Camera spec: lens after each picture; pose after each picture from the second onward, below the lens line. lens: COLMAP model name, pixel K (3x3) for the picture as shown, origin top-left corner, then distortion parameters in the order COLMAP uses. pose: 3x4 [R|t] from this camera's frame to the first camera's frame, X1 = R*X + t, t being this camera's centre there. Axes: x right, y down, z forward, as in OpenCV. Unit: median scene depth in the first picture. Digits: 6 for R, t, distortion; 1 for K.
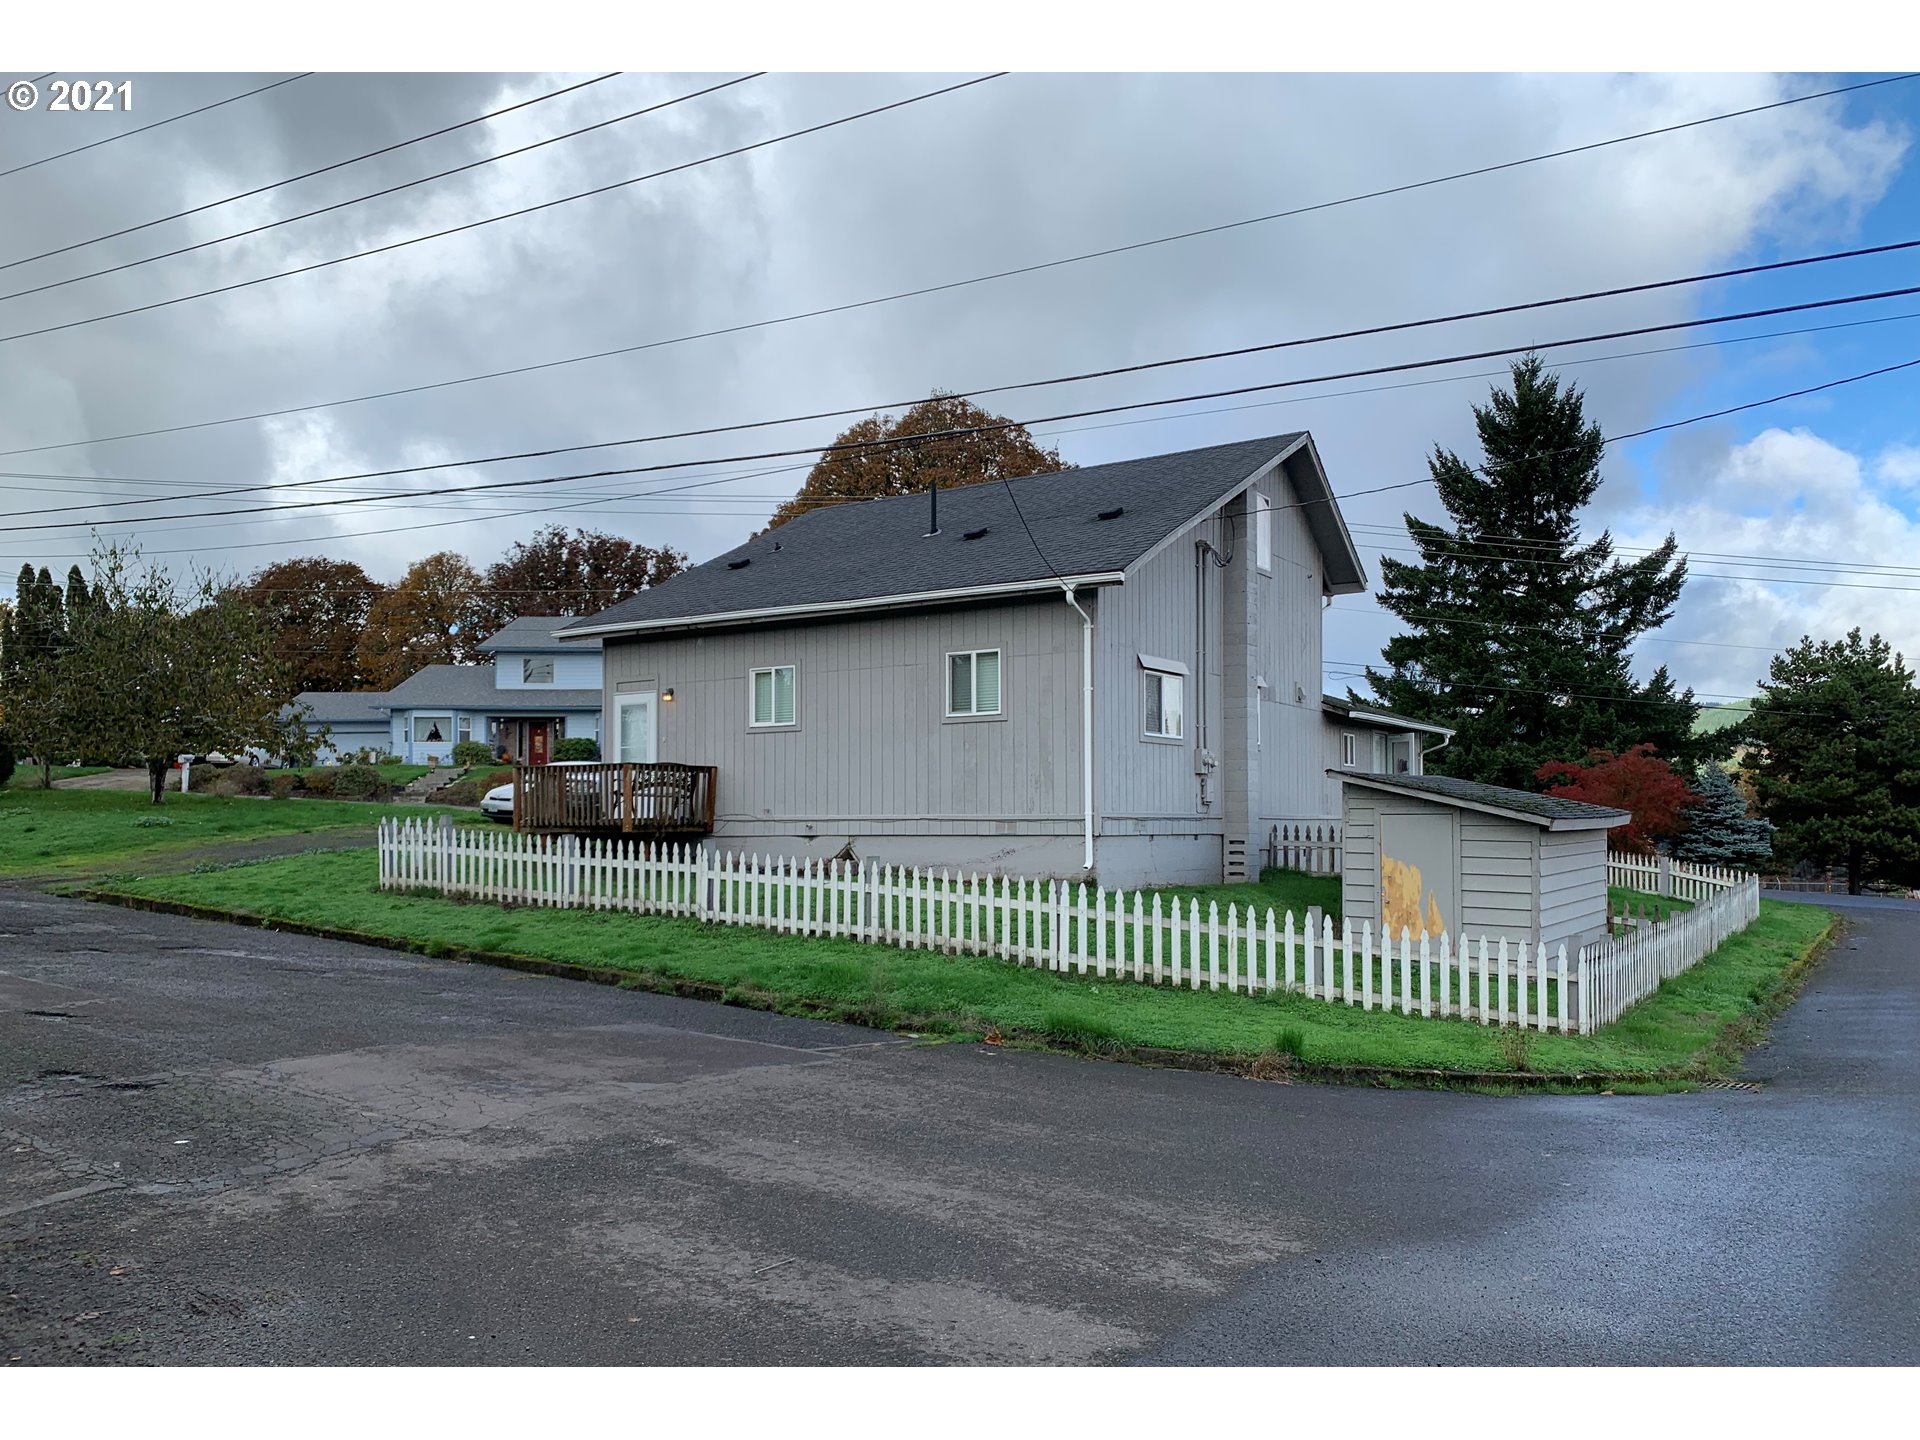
lens RADIAL K [[1464.2, 0, 966.9], [0, 1464.2, 719.9], [0, 0, 1]] dist [0.055631, -0.071469]
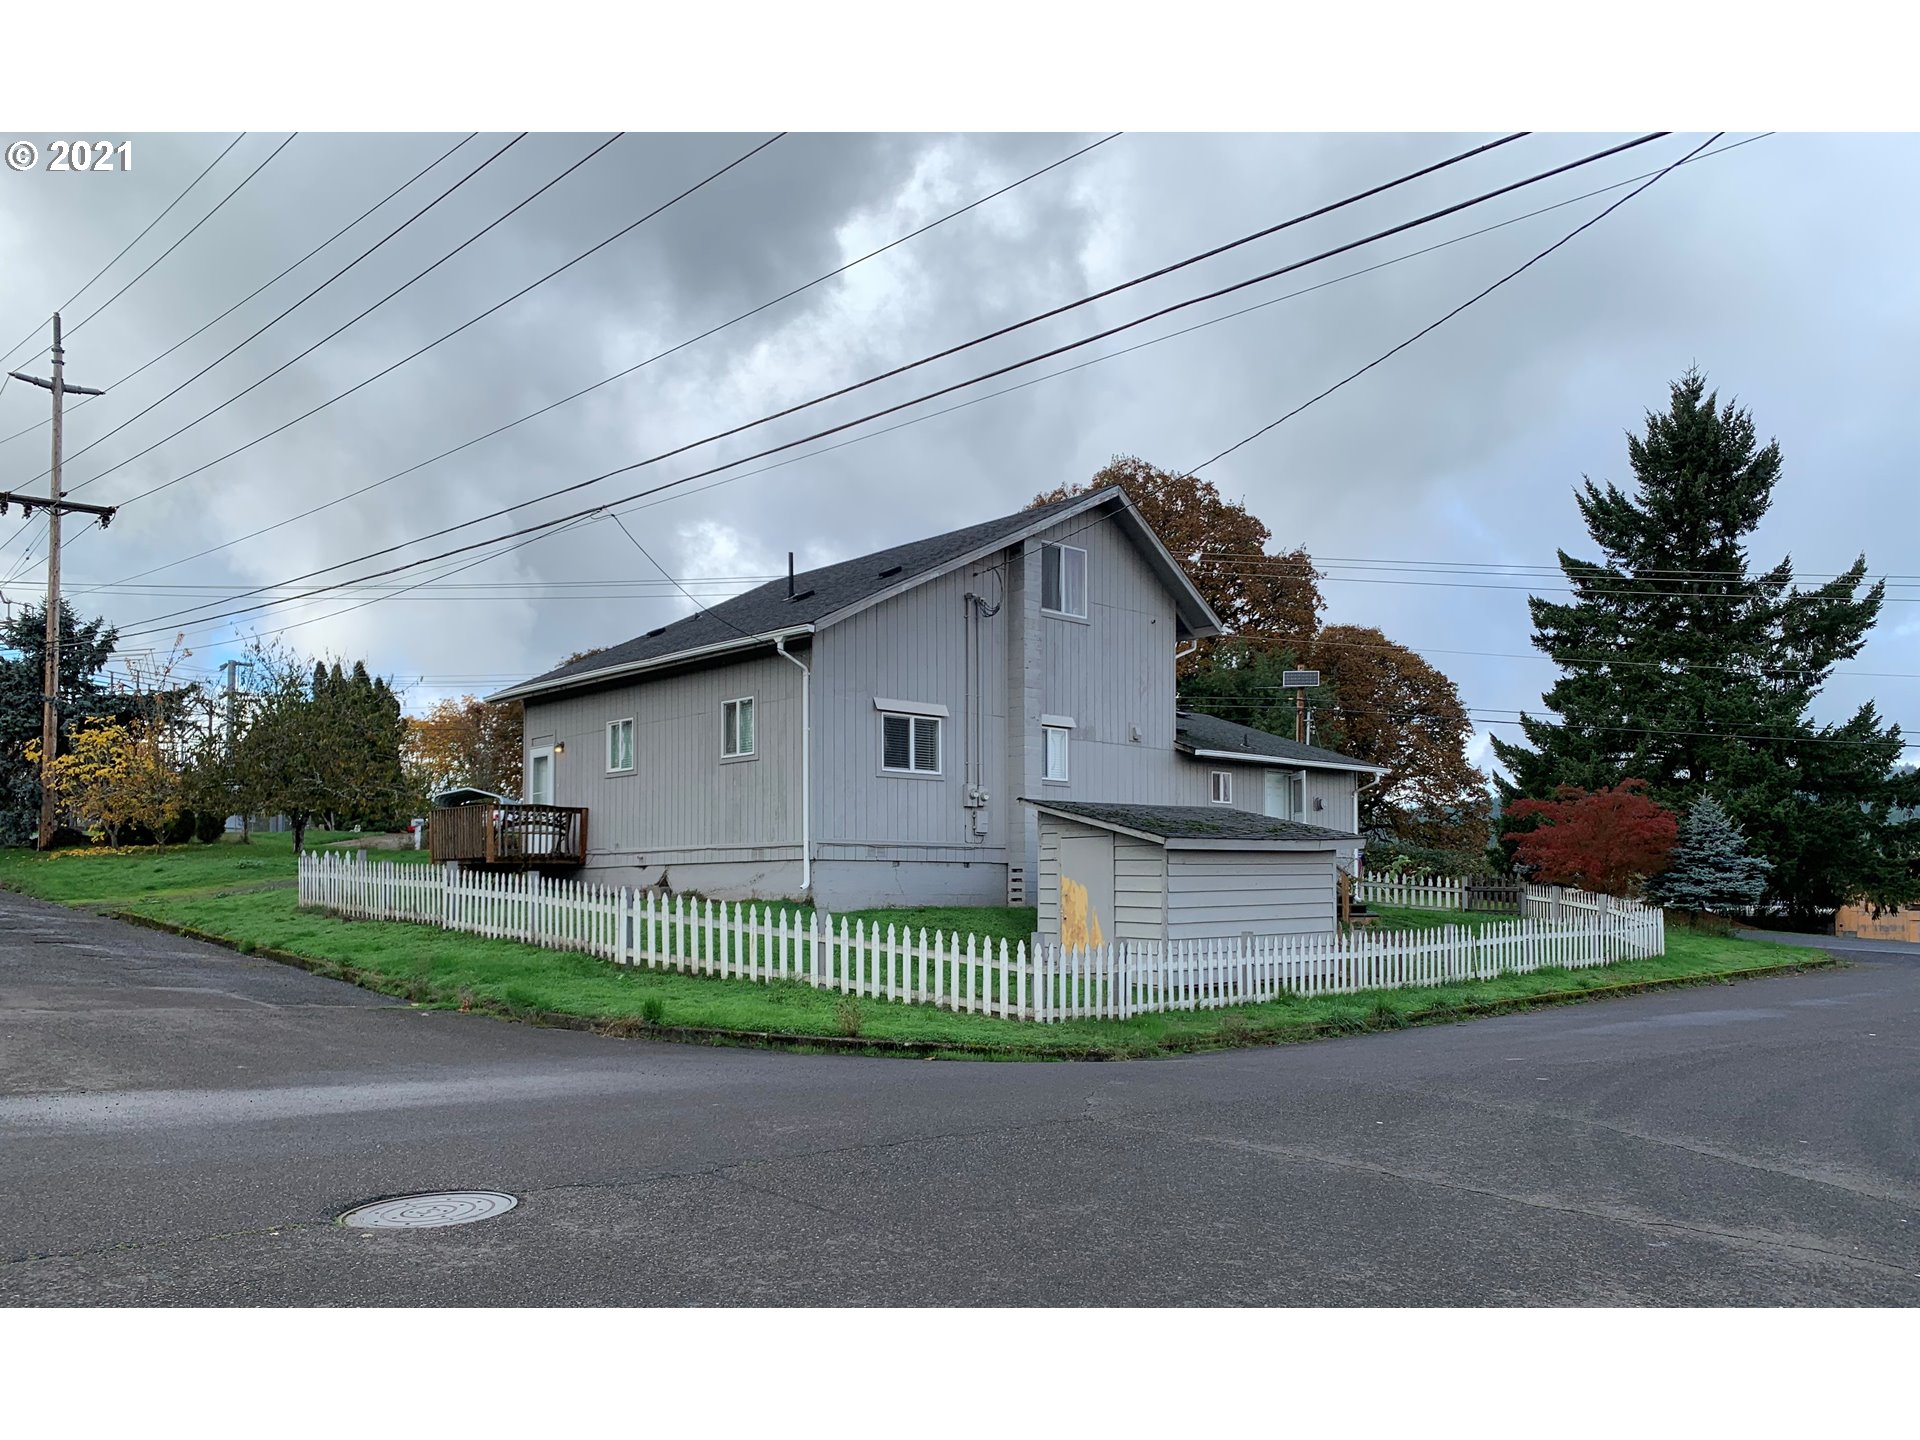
lens RADIAL K [[1464.2, 0, 954.9], [0, 1464.2, 775.4], [0, 0, 1]] dist [0.055631, -0.071469]
pose [[0.969044, -0.020606, -0.246026, 0.420074], [0.018217, 0.999762, -0.011981, 0.026635], [0.246215, 0.007128, 0.969189, -0.057191]]
